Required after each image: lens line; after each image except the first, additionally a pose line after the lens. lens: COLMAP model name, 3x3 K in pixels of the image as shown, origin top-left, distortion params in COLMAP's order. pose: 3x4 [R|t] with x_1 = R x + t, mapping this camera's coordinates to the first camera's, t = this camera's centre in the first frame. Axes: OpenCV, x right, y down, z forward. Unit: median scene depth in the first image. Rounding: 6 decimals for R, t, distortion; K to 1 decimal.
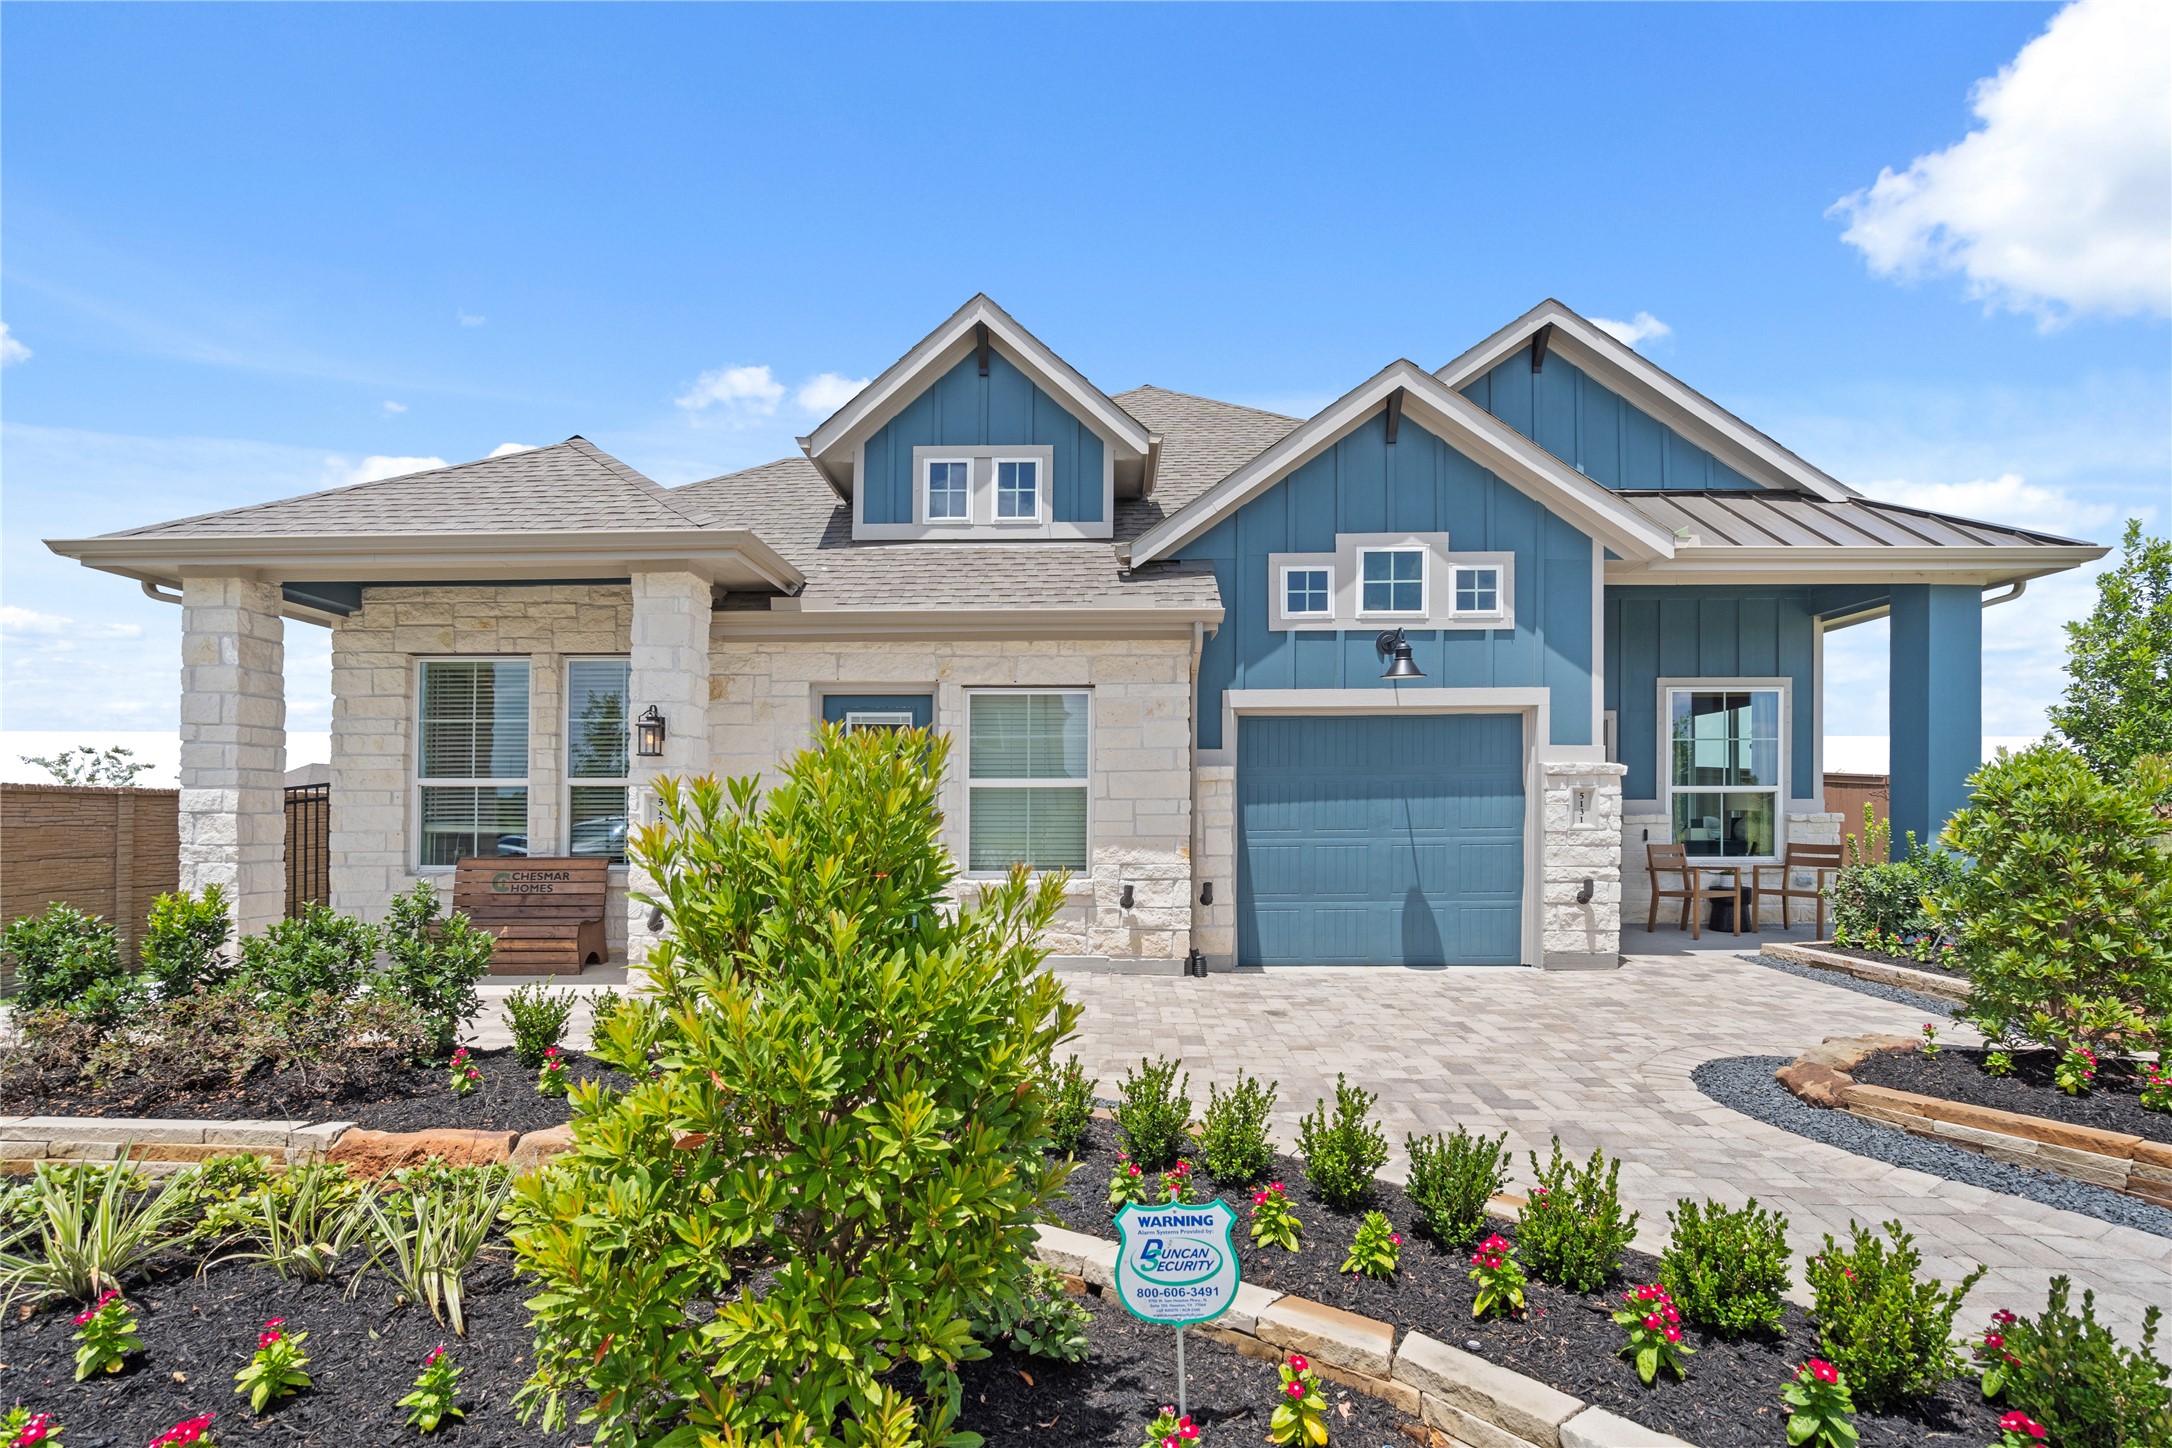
lens RADIAL K [[988.0, 0, 1152.0], [0, 988.0, 779.3], [0, 0, 1]] dist [-0.000182, 0.001932]
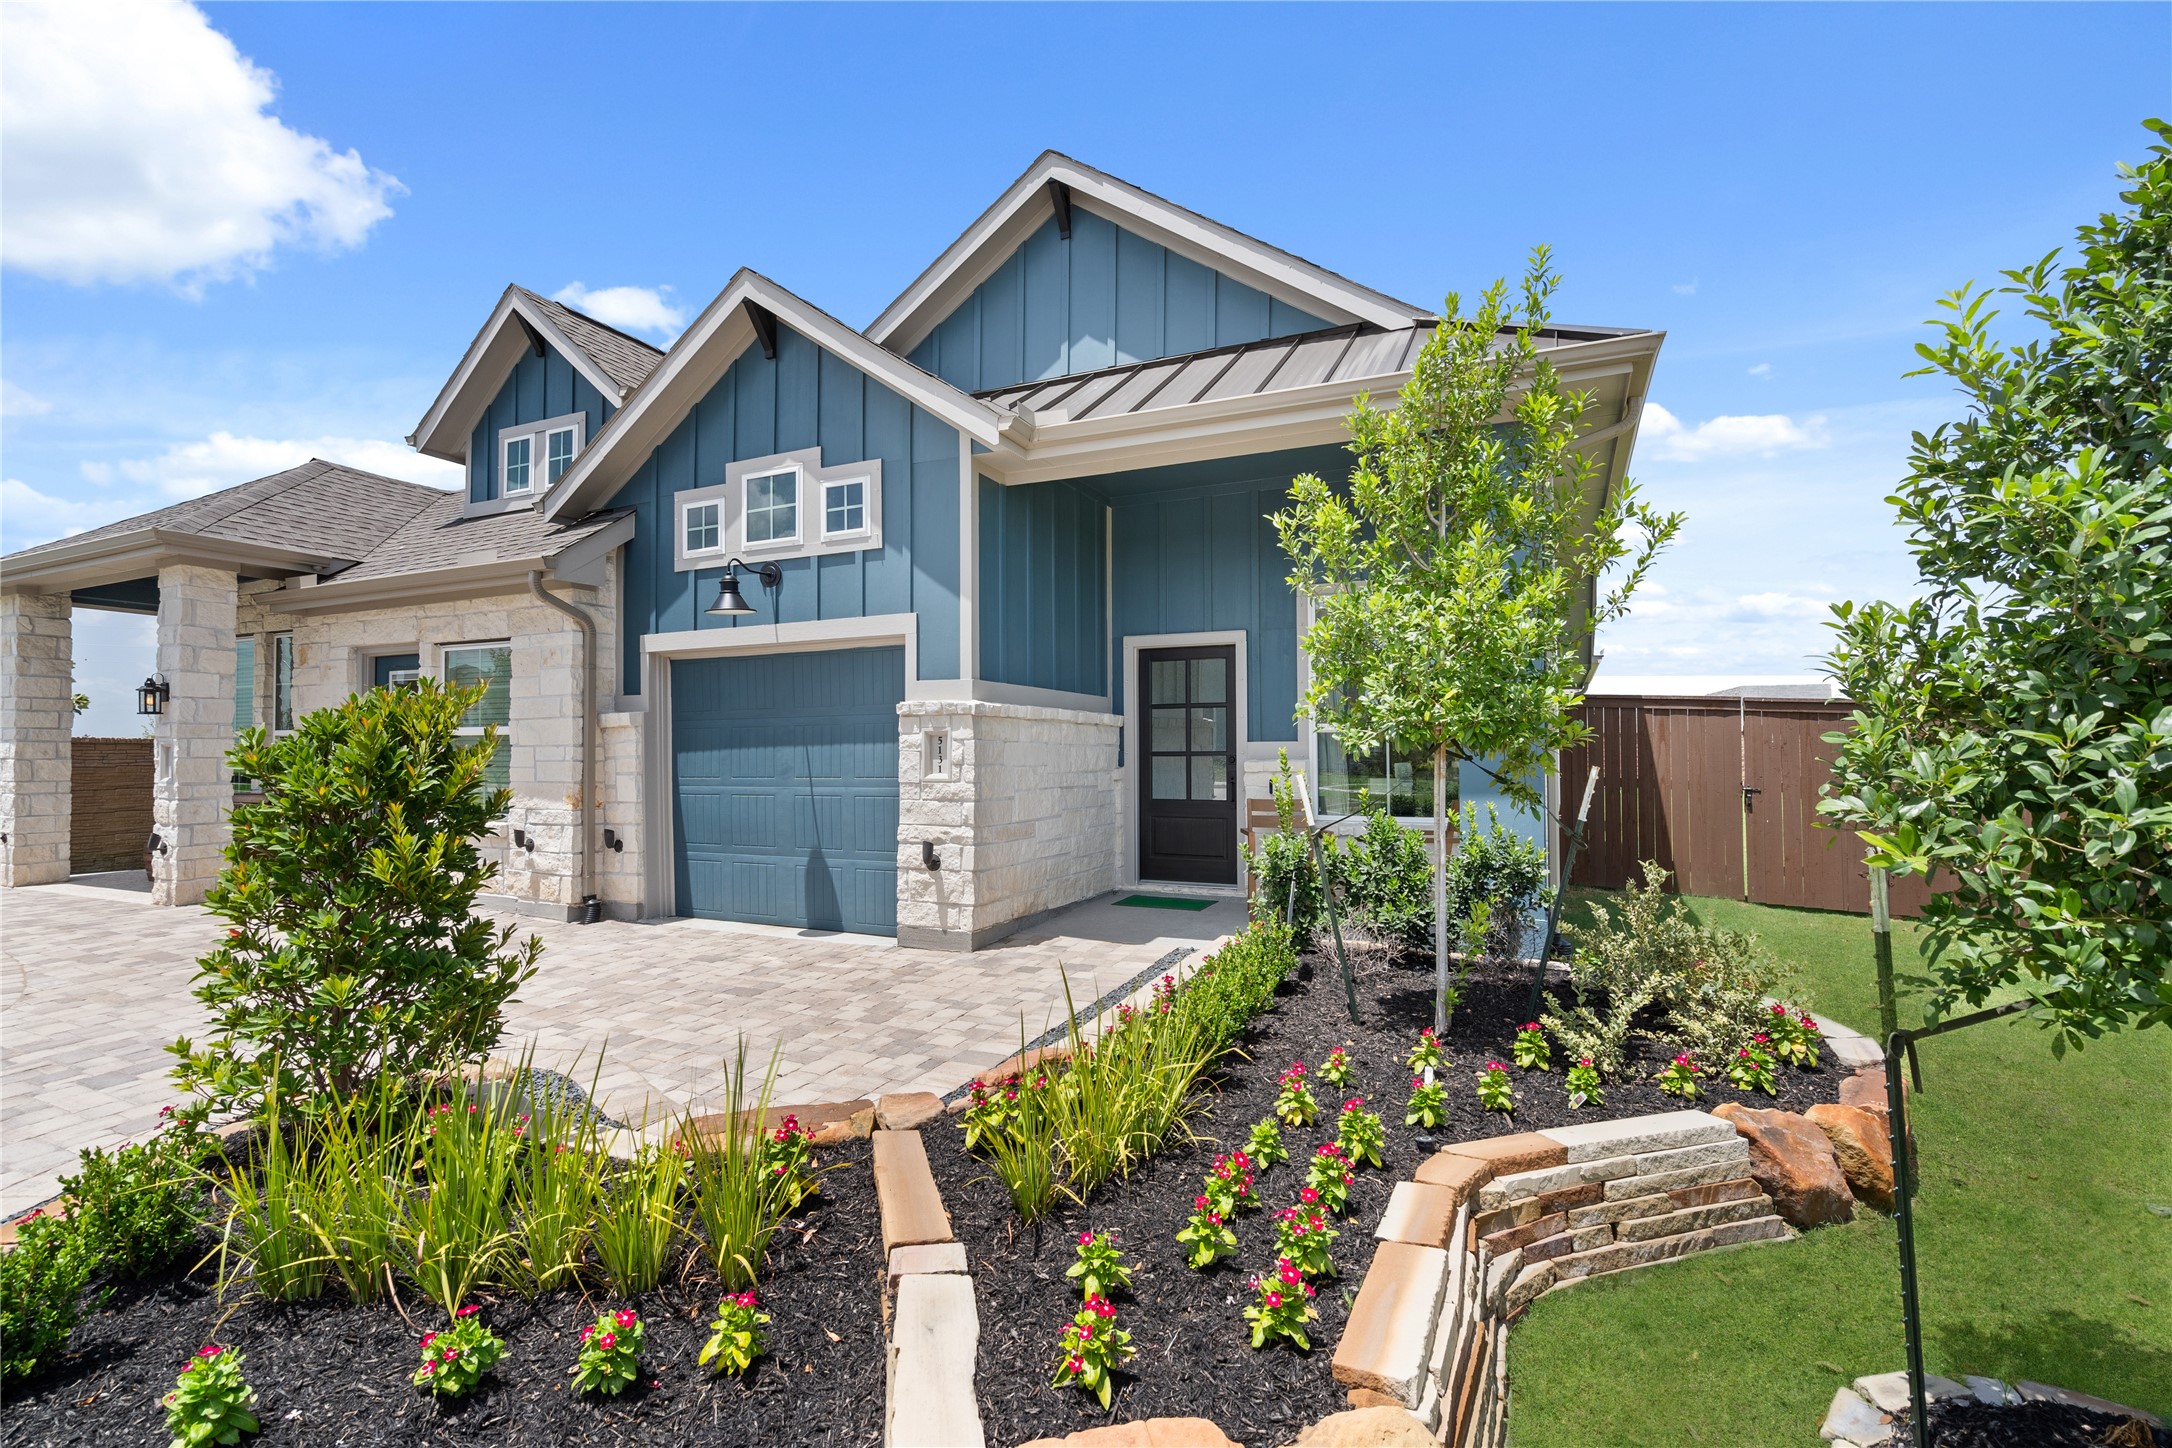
lens RADIAL K [[988.0, 0, 1087.9], [0, 988.0, 733.4], [0, 0, 1]] dist [-0.000182, 0.001932]
pose [[0.905836, -0.008562, -0.423543, 0.894554], [0.008263, 0.999963, -0.002542, 0.013373], [0.423549, -0.001197, 0.905872, 0.294933]]
